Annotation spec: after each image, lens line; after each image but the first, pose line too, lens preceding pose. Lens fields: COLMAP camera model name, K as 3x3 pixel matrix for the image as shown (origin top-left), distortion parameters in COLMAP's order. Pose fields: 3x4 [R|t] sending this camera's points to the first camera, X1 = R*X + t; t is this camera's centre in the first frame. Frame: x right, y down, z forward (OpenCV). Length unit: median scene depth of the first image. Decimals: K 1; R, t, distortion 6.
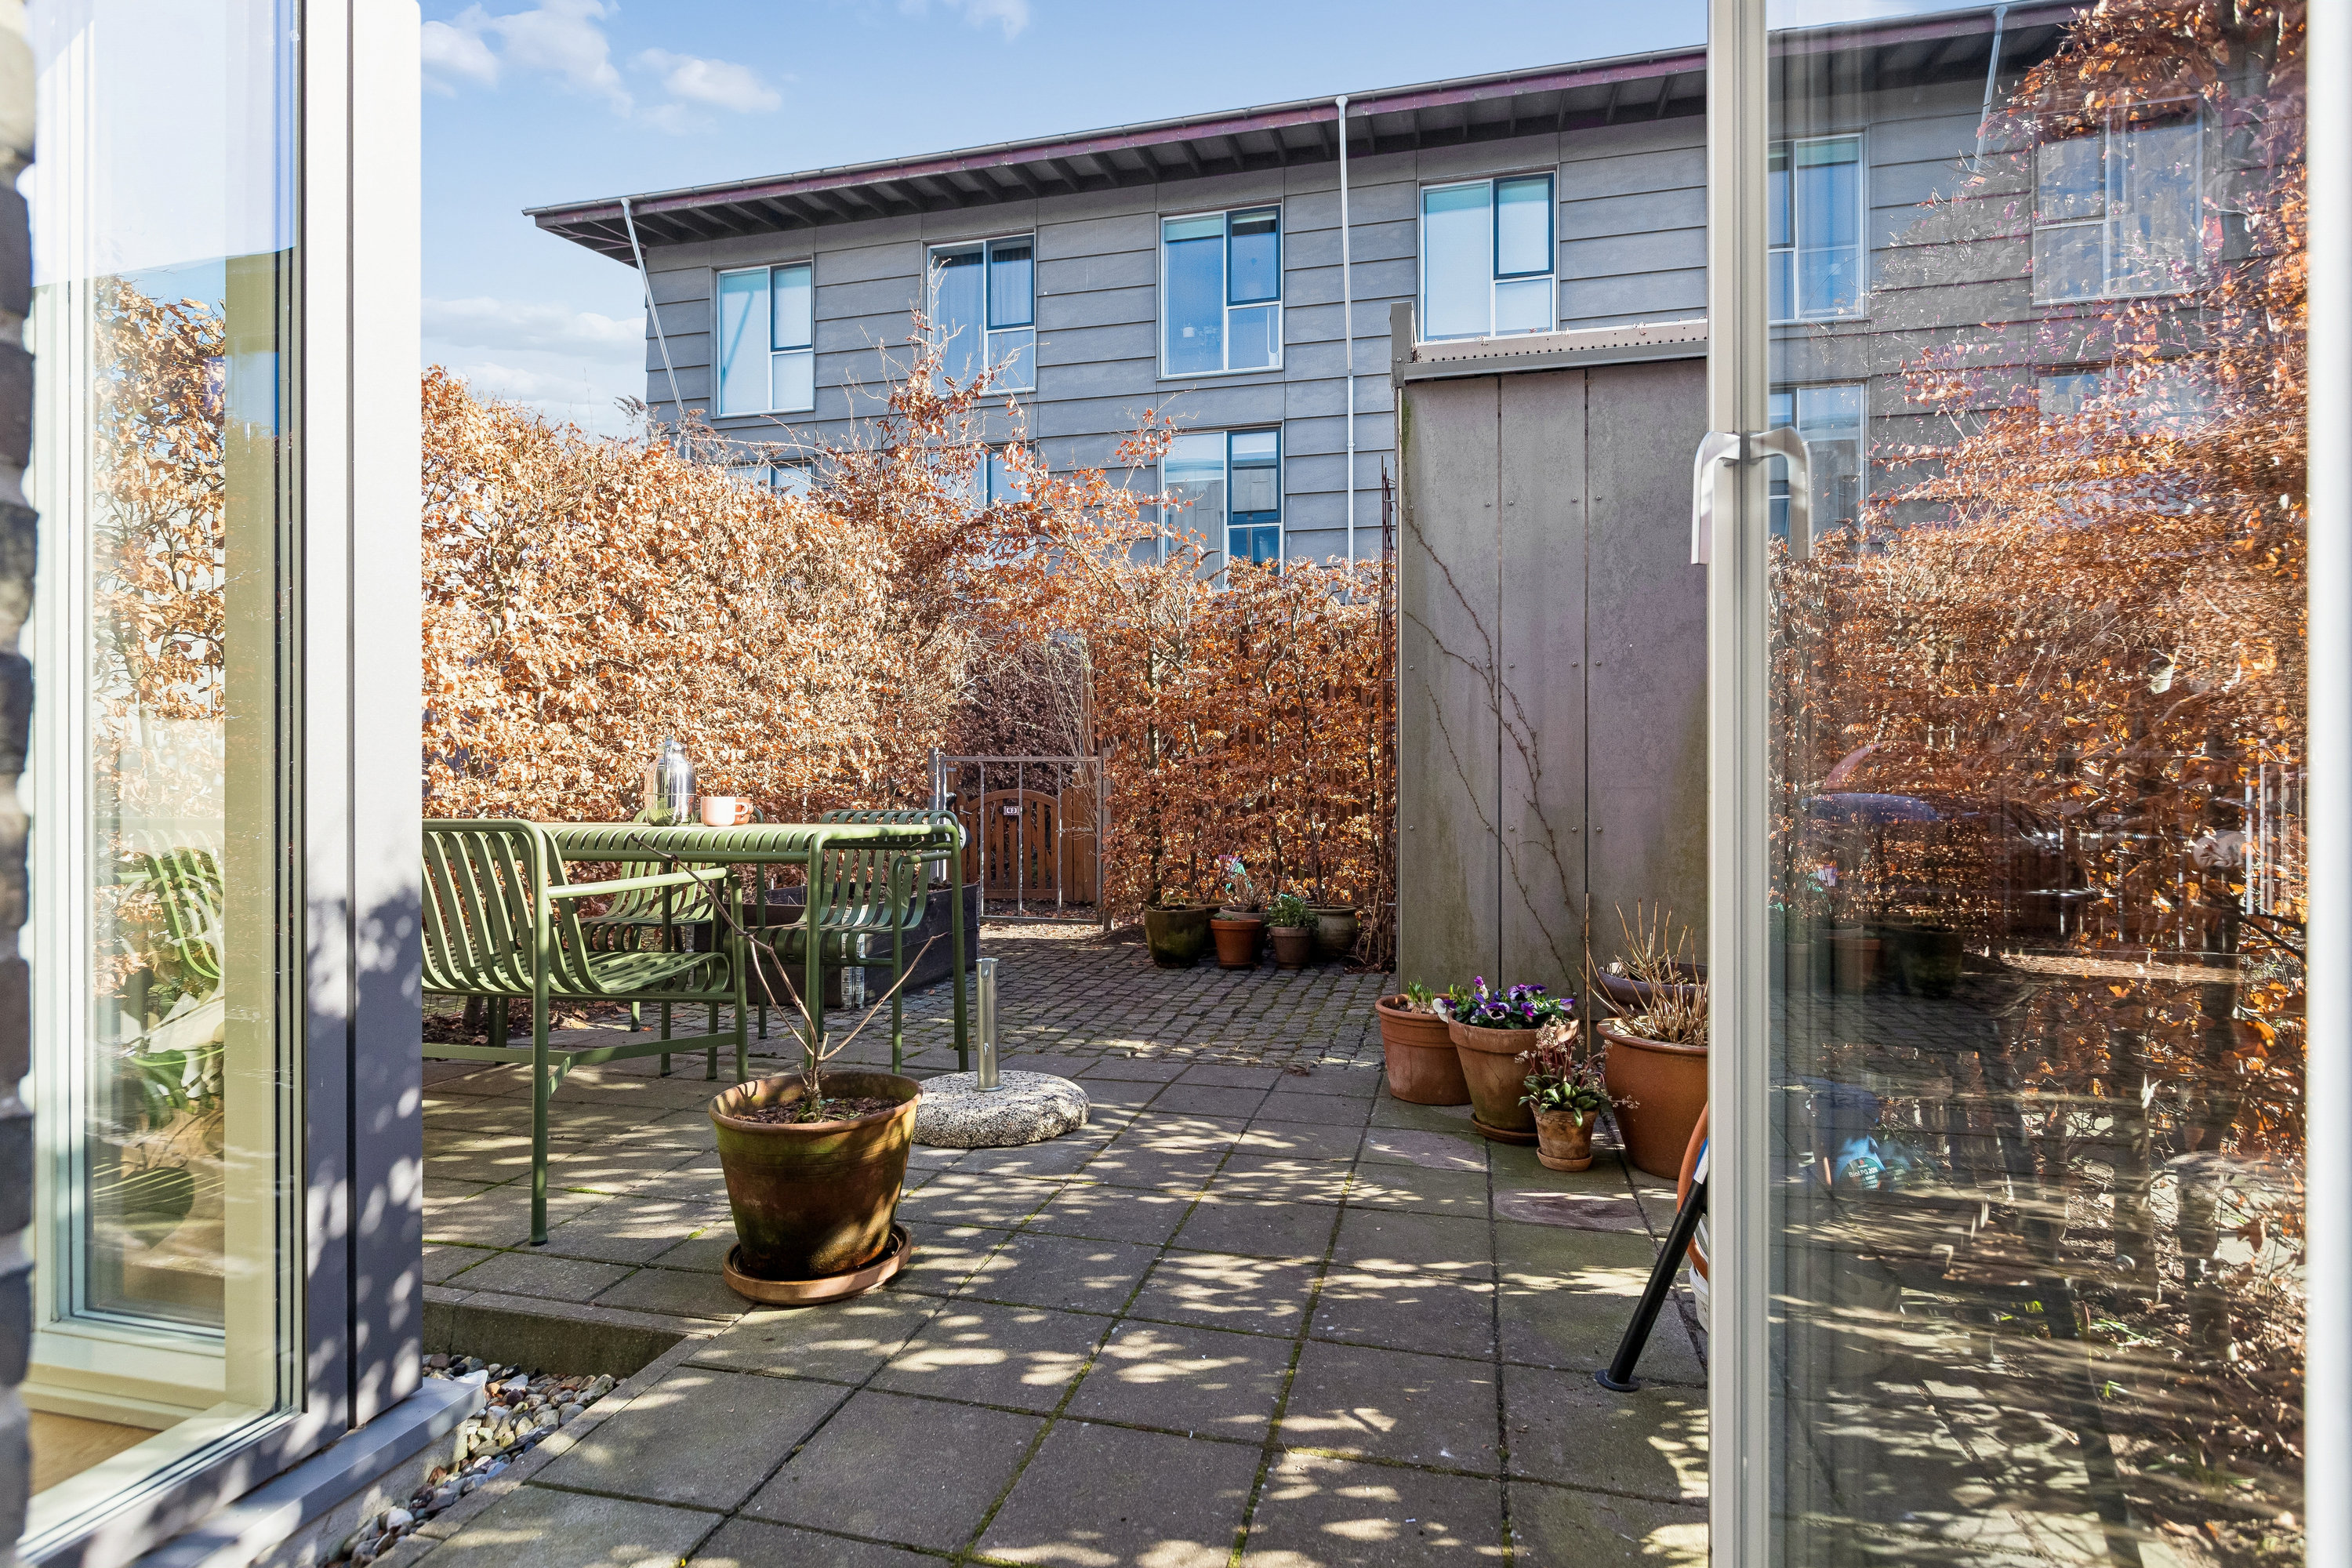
lens RADIAL K [[1185.5, 0, 1174.1], [0, 1185.5, 784.6], [0, 0, 1]] dist [-0.016694, 0.000252]
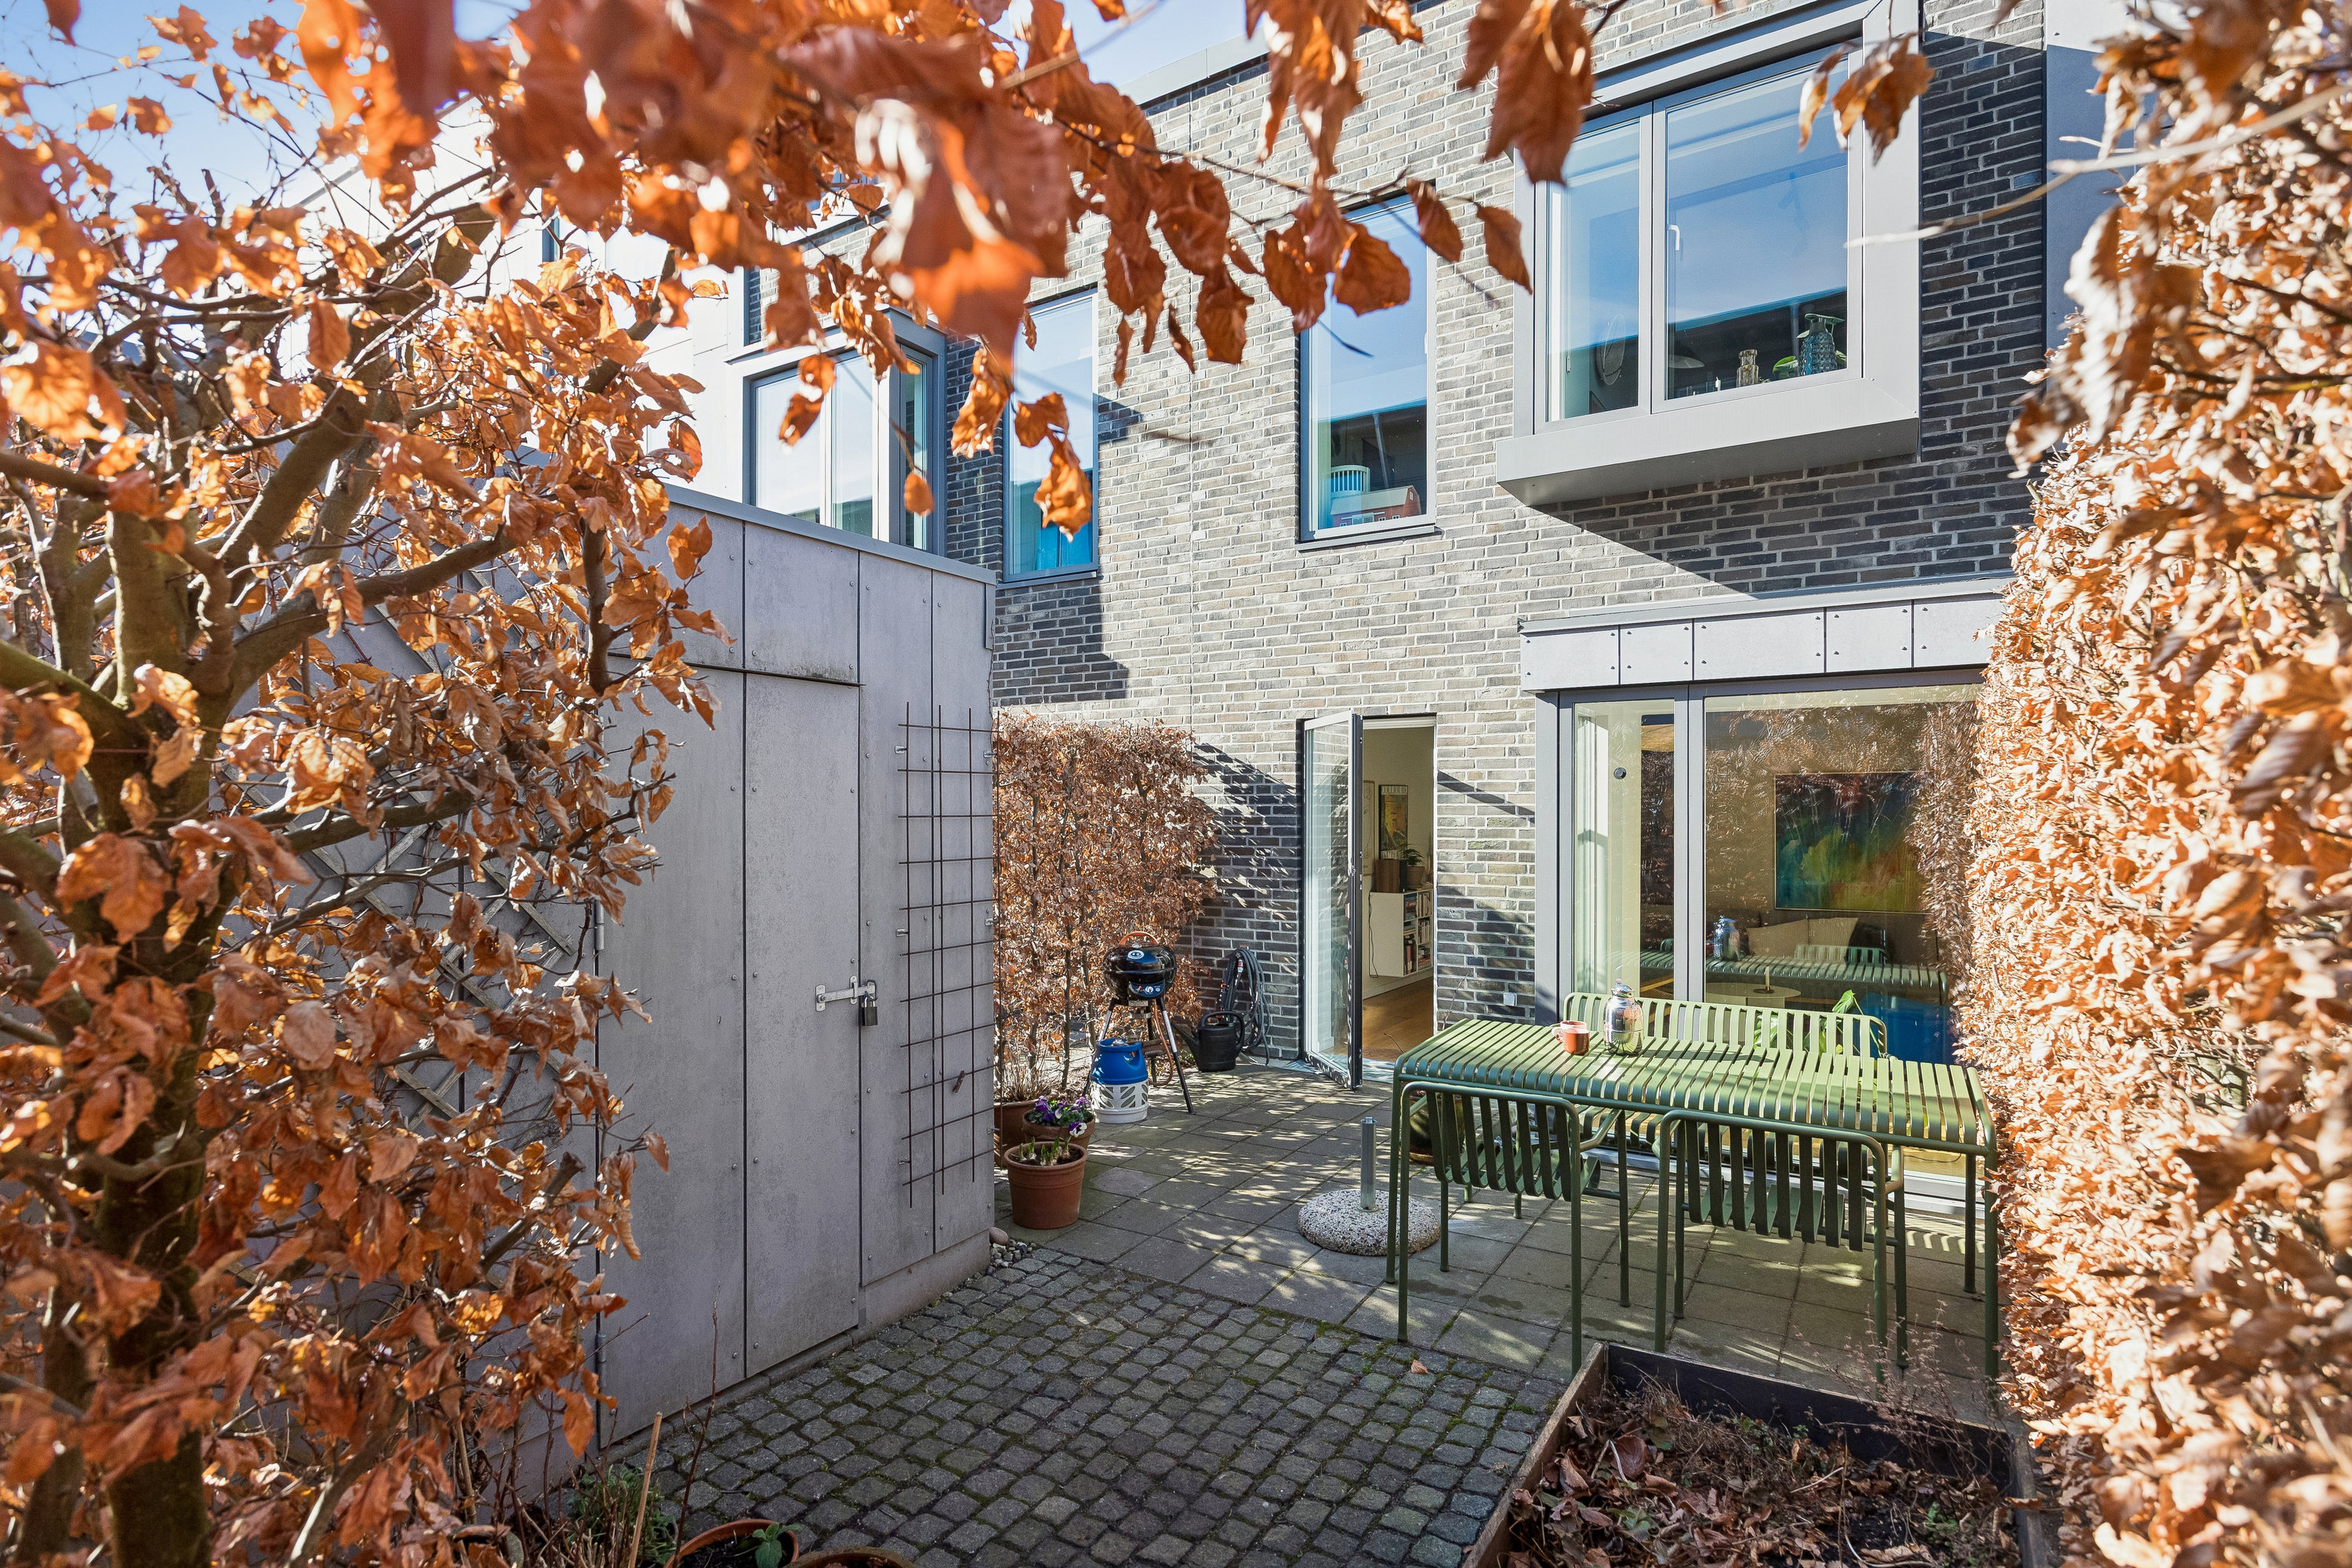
lens RADIAL K [[1185.5, 0, 1171.9], [0, 1185.5, 789.7], [0, 0, 1]] dist [-0.016694, 0.000252]
pose [[-0.950035, 0.004086, 0.312115, -0.496554], [0.001380, 0.999960, -0.008890, -0.320413], [-0.312139, -0.008016, -0.950003, 3.226169]]
